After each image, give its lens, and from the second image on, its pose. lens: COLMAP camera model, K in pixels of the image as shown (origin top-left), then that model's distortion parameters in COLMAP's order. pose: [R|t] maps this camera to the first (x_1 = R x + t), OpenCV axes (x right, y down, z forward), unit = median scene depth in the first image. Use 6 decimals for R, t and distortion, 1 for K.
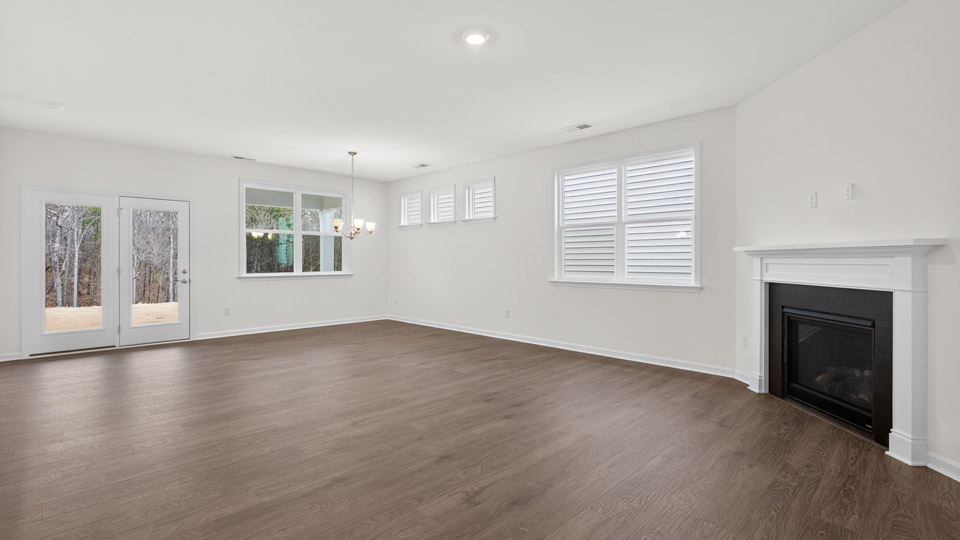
lens RADIAL K [[440.4, 0, 480.0], [0, 440.4, 270.0], [0, 0, 1]] dist [0.003151, 0.000569]
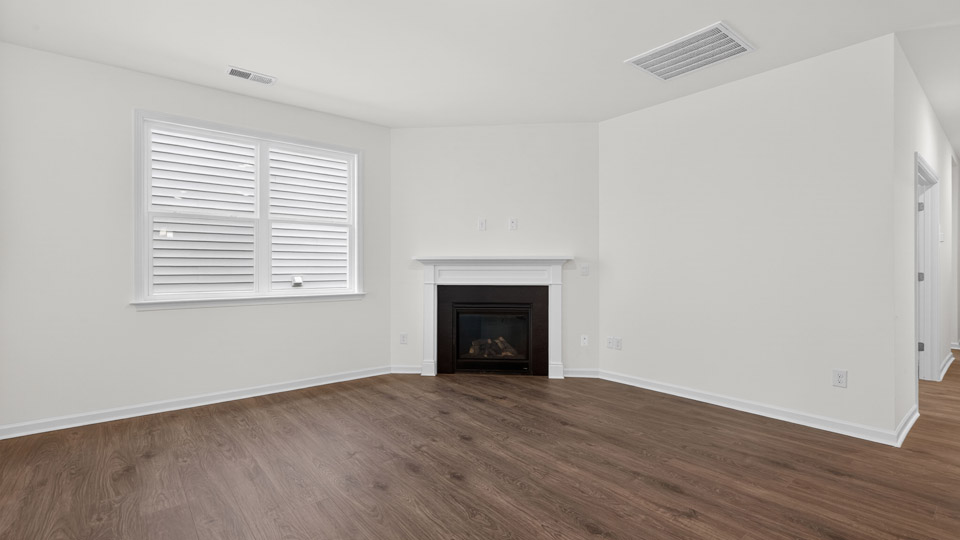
lens RADIAL K [[440.4, 0, 480.0], [0, 440.4, 270.0], [0, 0, 1]] dist [0.003151, 0.000569]
pose [[0.089441, -0.002587, 0.995989, -0.589469], [0.021474, 0.999769, 0.000668, -0.013461], [-0.995761, 0.021328, 0.089476, 0.781488]]
